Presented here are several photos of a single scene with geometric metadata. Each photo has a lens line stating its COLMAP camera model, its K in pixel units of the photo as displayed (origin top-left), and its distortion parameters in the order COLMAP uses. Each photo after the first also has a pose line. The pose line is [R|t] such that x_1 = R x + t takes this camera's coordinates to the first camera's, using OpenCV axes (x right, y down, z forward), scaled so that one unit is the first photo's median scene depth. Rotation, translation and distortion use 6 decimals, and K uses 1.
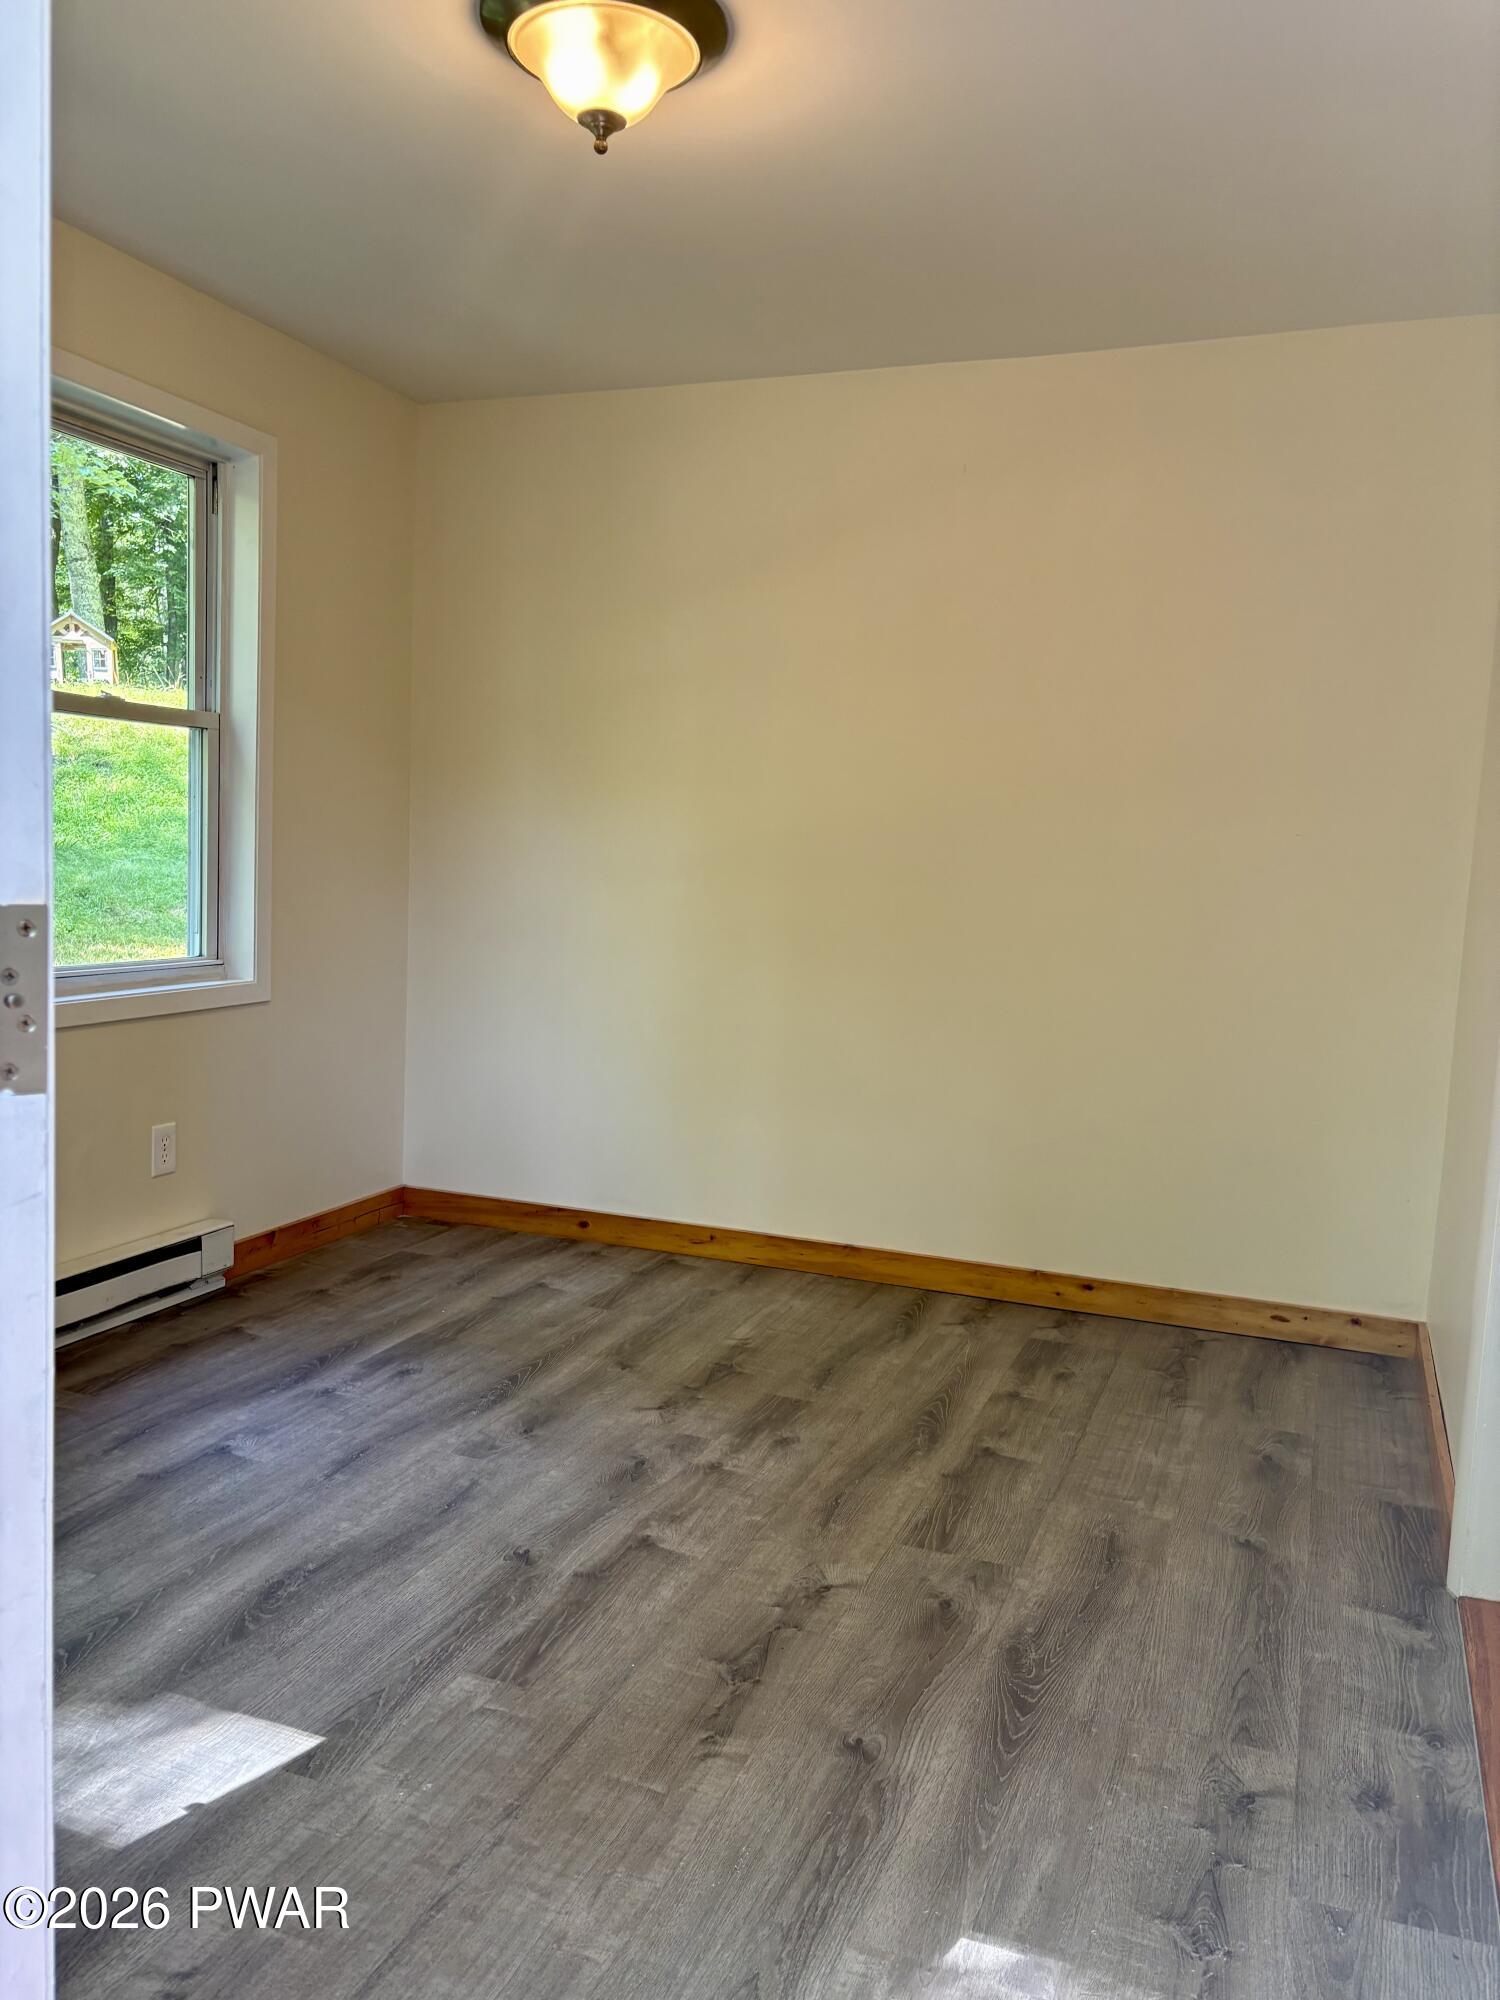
lens RADIAL K [[1504.6, 0, 750.0], [0, 1504.6, 1000.0], [0, 0, 1]] dist [0.007150, 0.004625]
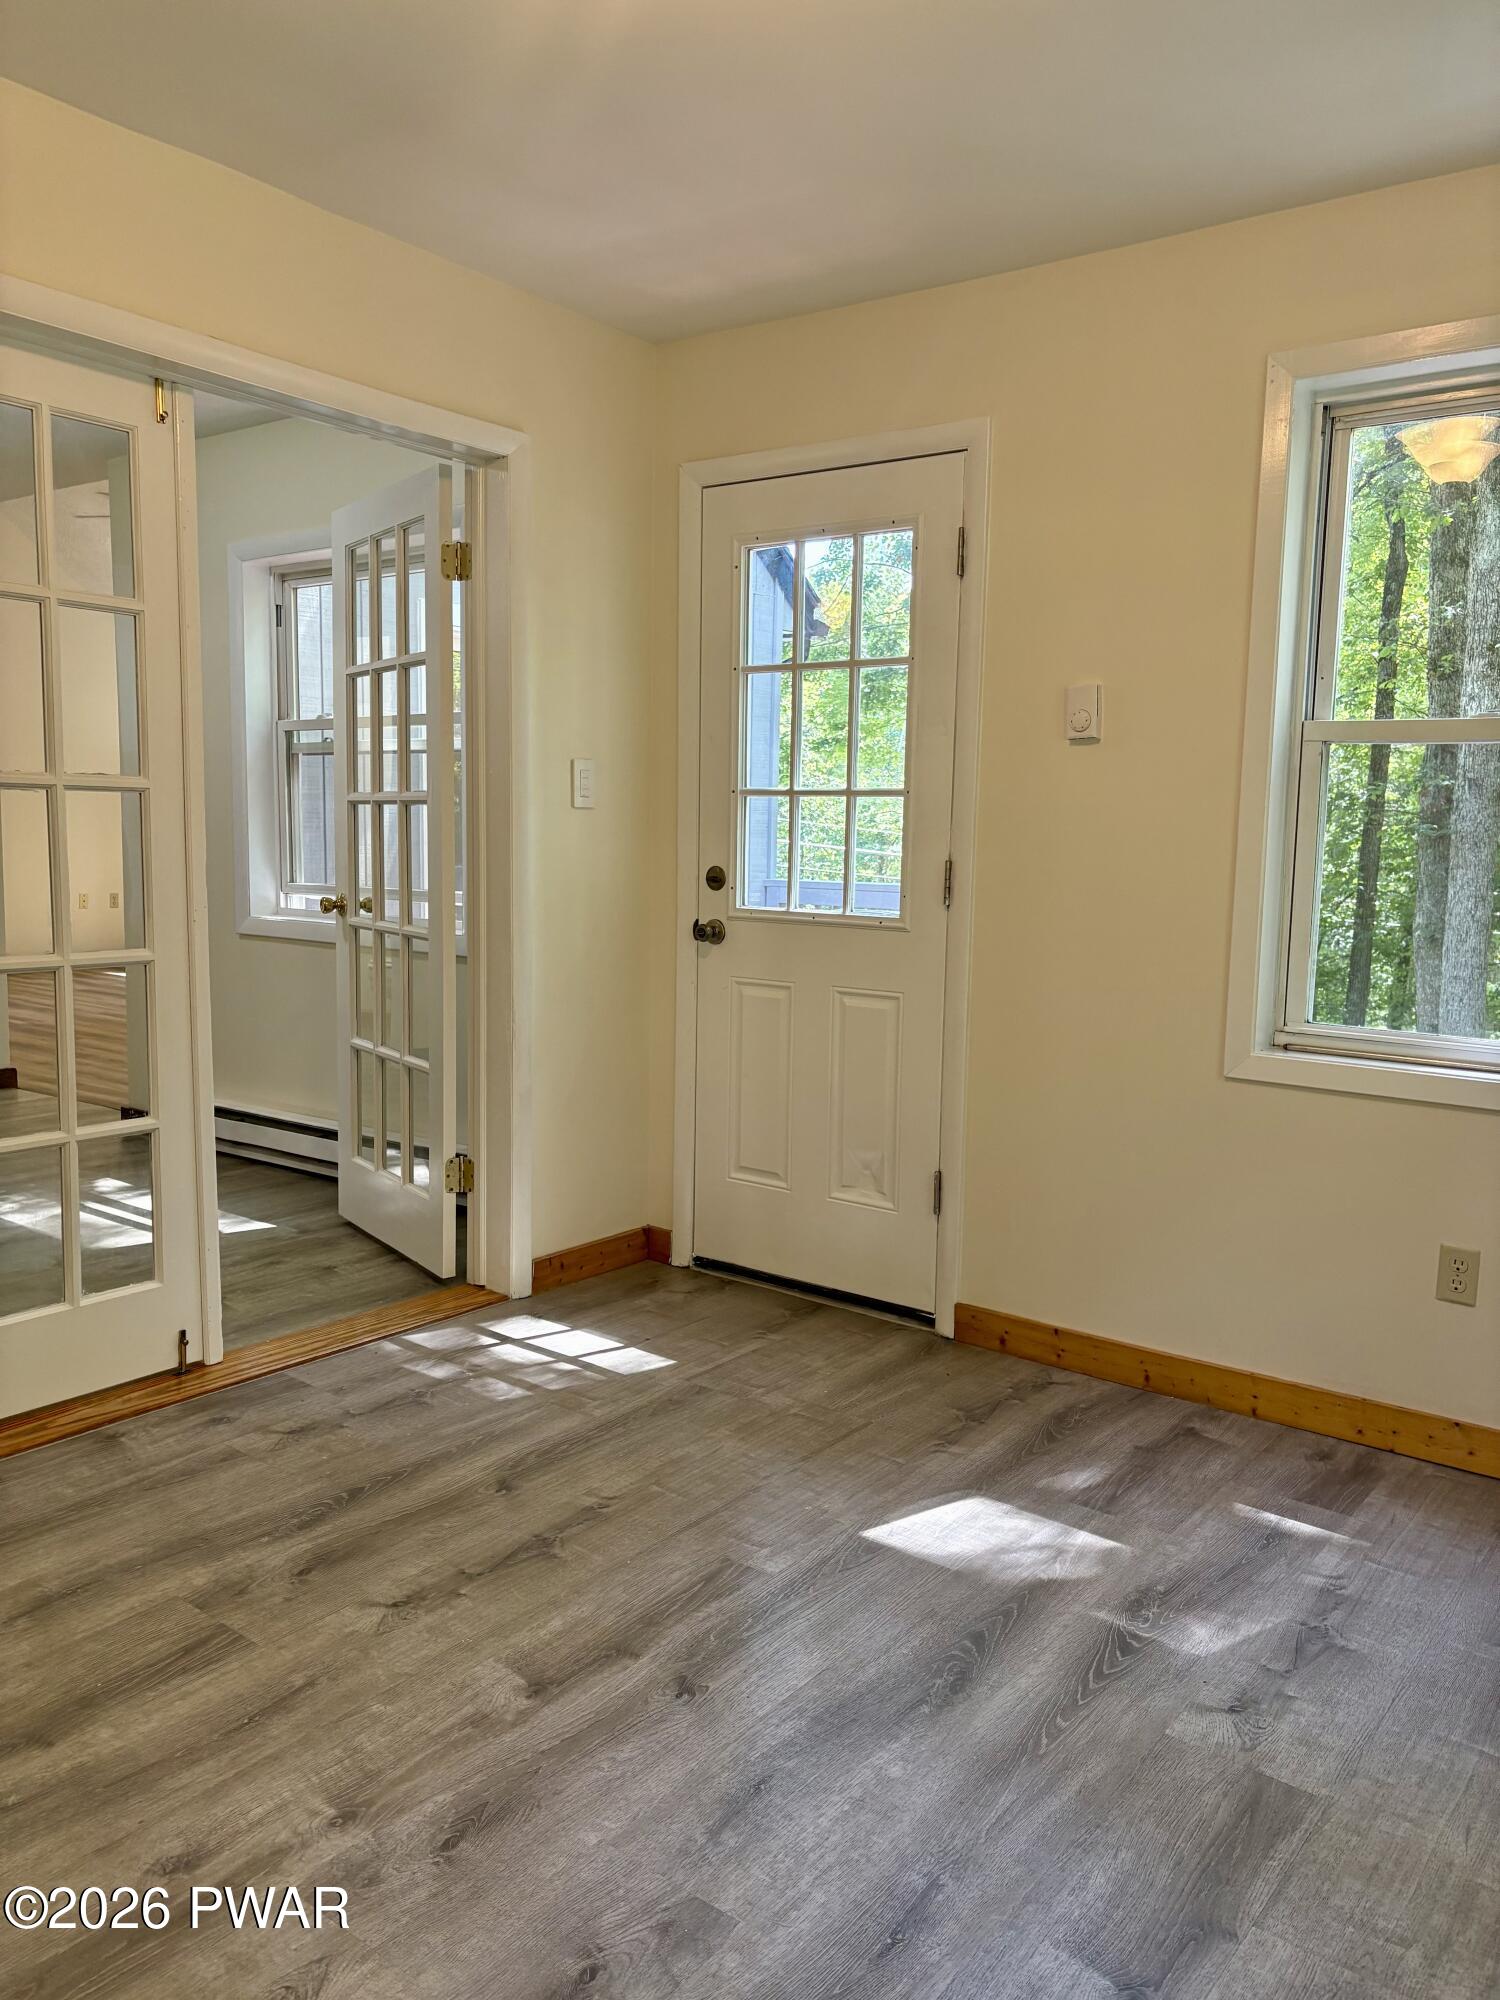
lens RADIAL K [[1504.6, 0, 750.0], [0, 1504.6, 1000.0], [0, 0, 1]] dist [0.007150, 0.004625]
pose [[-0.957947, -0.100920, 0.268613, -0.389204], [-0.038021, 0.972499, 0.229783, -0.217501], [-0.284415, 0.209907, -0.935439, 1.766931]]
